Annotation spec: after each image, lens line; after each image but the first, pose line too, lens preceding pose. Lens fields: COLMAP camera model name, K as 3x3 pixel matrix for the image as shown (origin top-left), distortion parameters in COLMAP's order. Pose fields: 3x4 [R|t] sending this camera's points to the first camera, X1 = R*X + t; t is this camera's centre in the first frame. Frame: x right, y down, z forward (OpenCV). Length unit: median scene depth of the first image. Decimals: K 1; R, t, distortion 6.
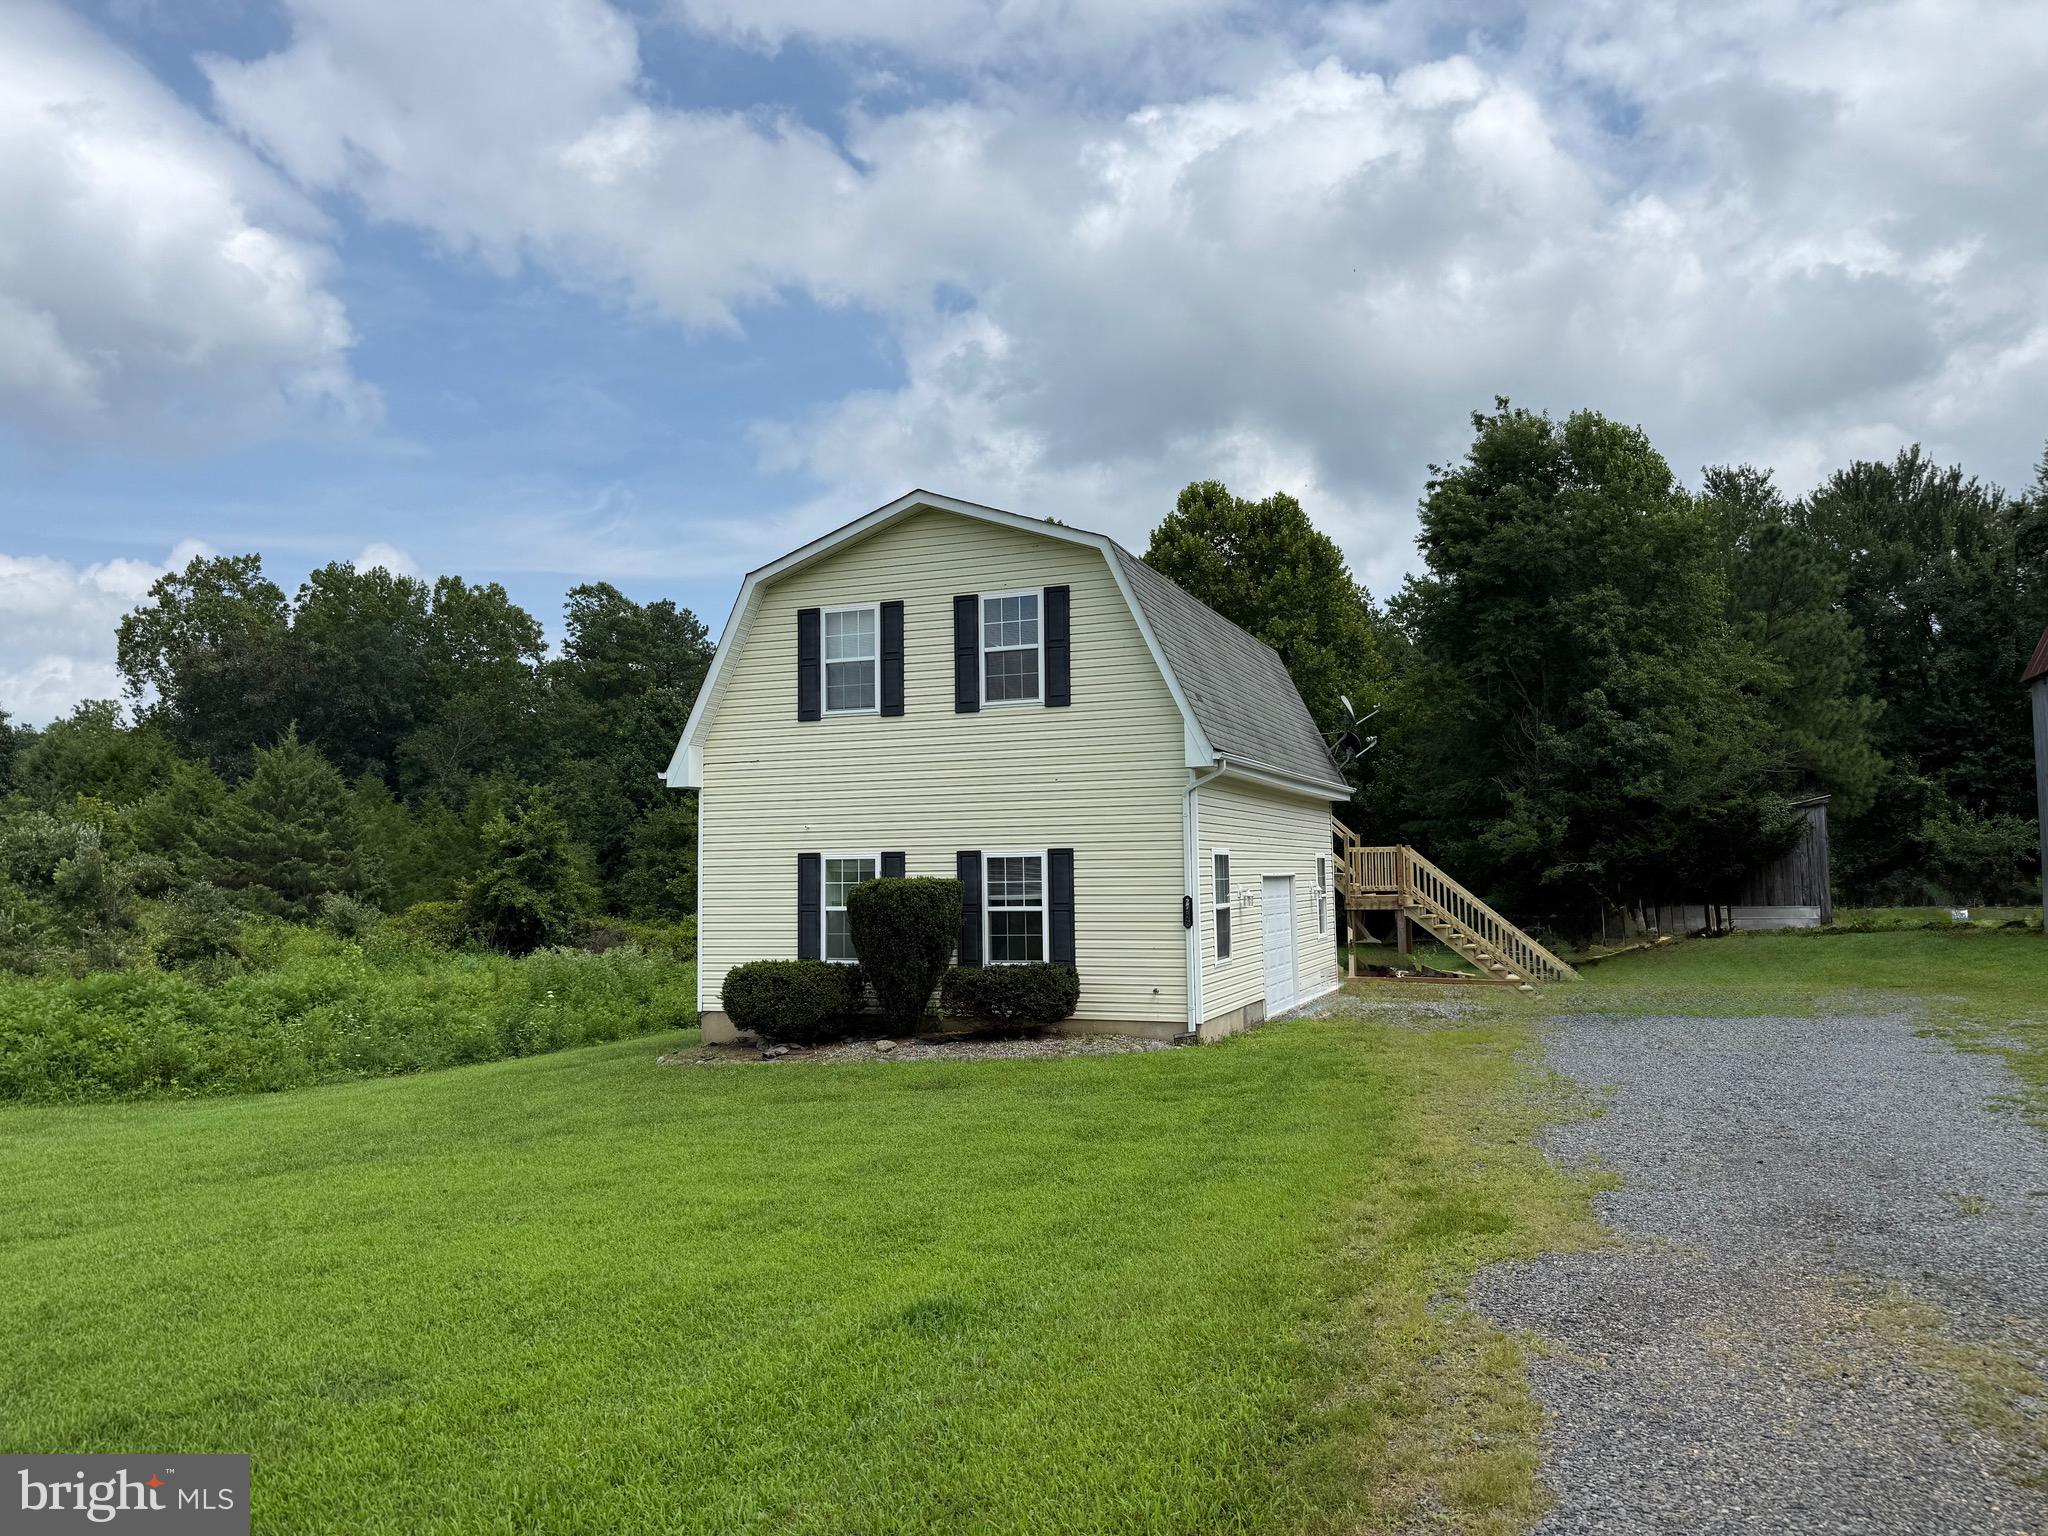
lens RADIAL K [[1427.7, 0, 1024.0], [0, 1427.7, 768.0], [0, 0, 1]] dist [0.101174, -0.140374]
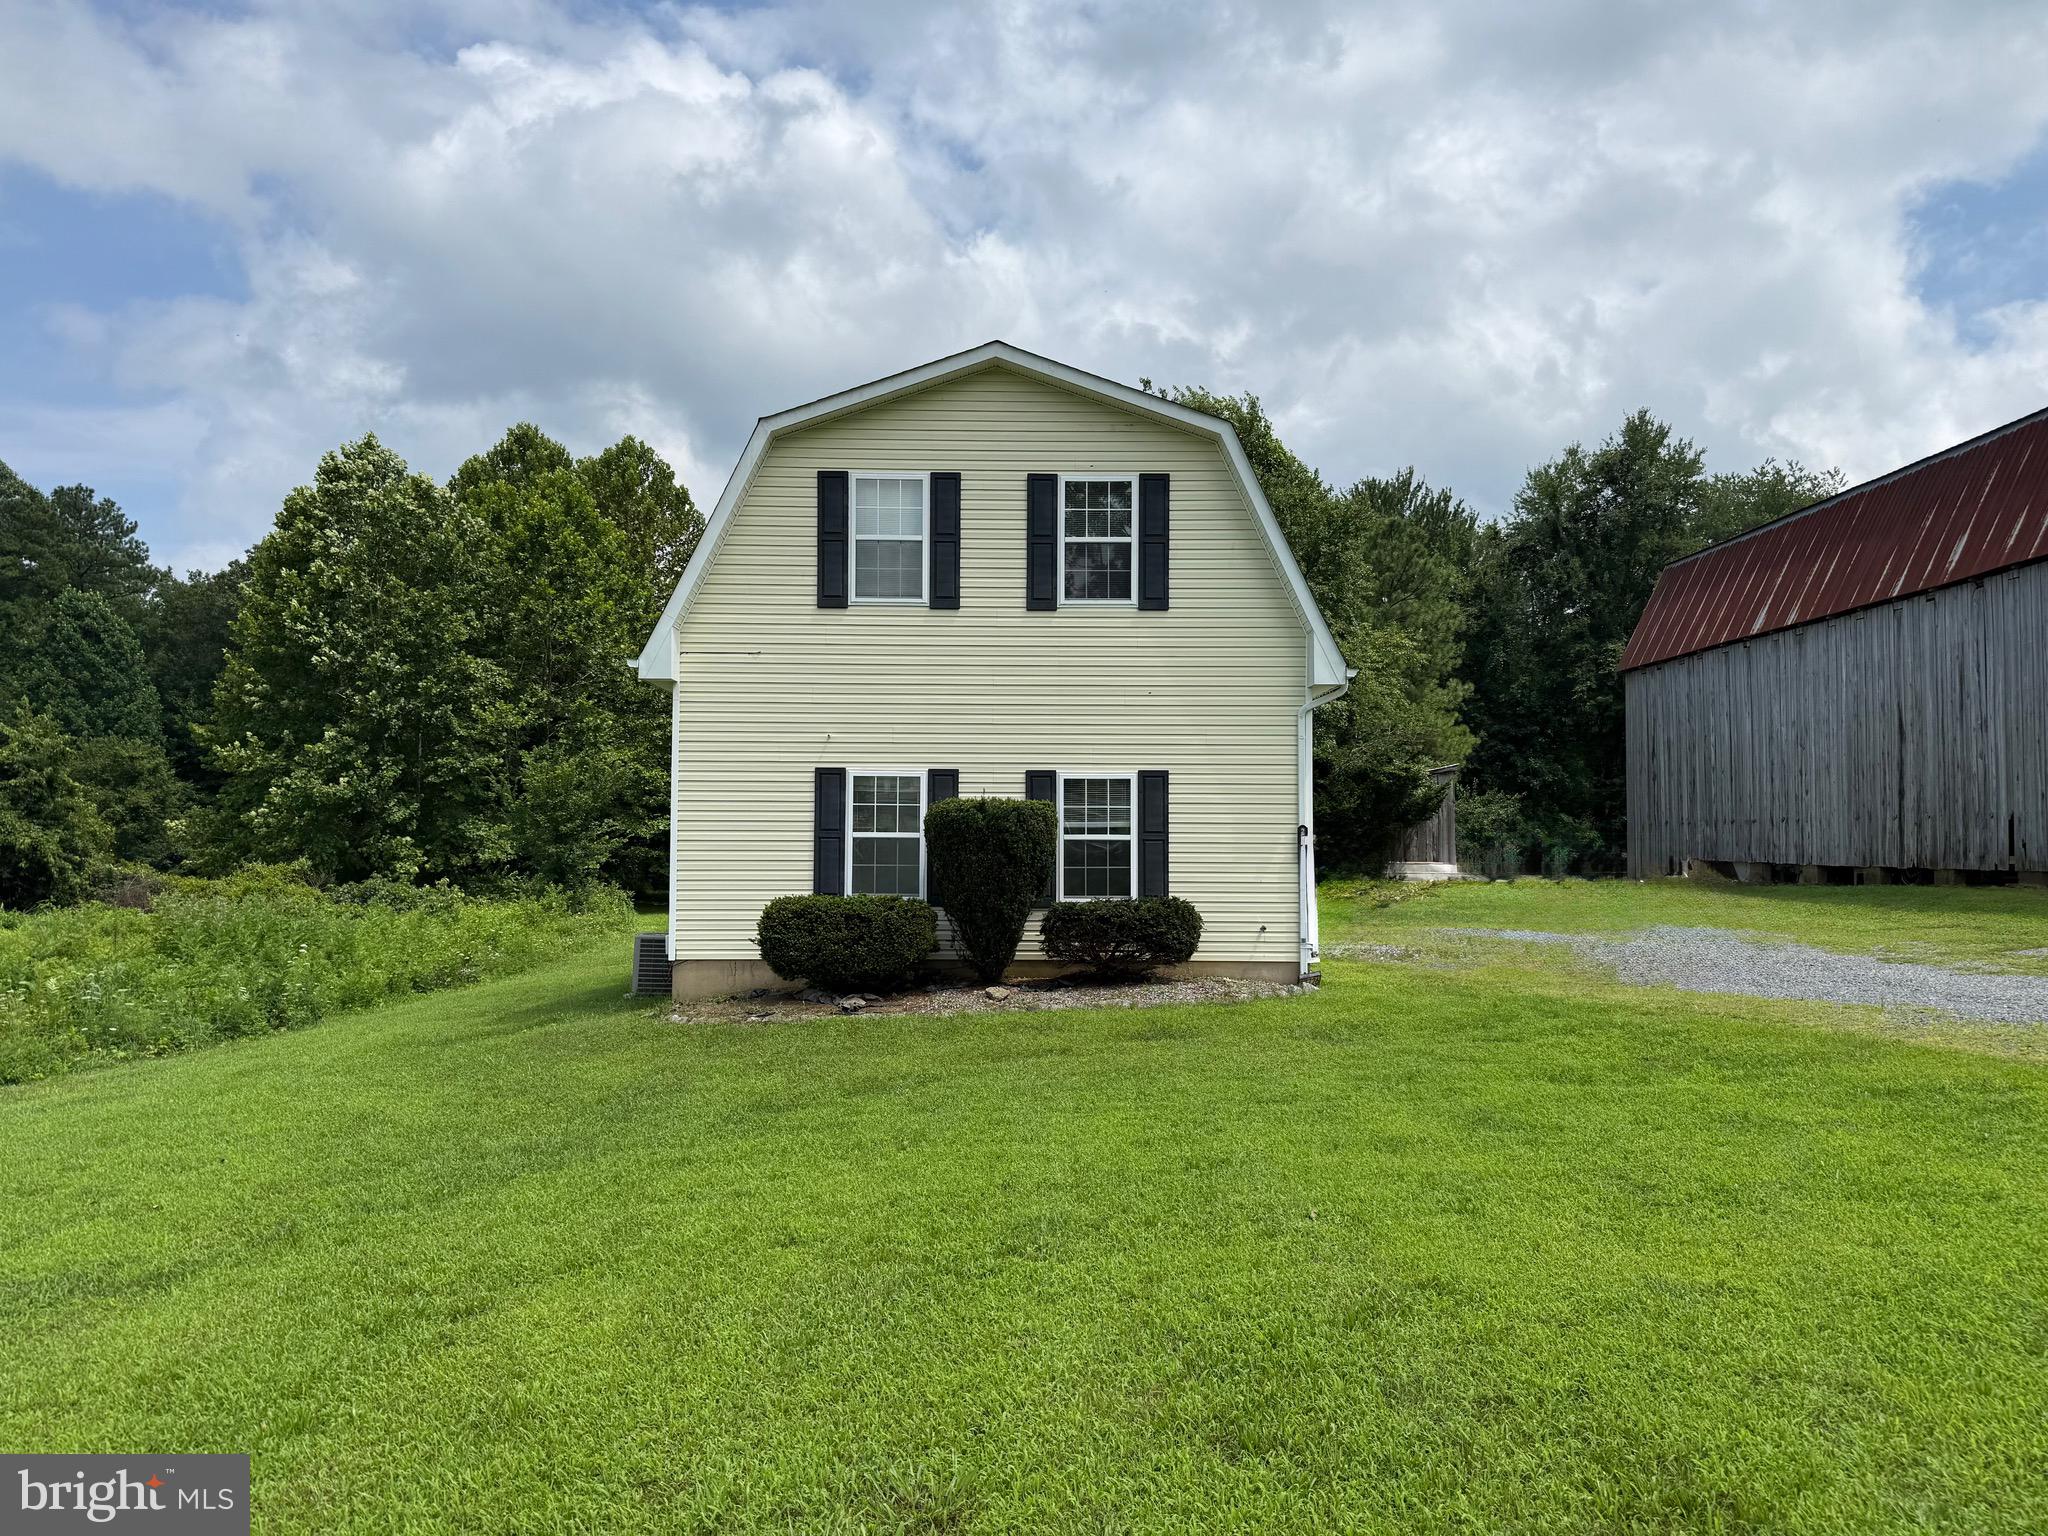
lens RADIAL K [[1427.7, 0, 1024.0], [0, 1427.7, 768.0], [0, 0, 1]] dist [0.101174, -0.140374]
pose [[0.927302, 0.036454, 0.372535, -0.363782], [-0.045643, 0.998832, 0.015873, 0.042564], [-0.371521, -0.031723, 0.927883, 0.197450]]
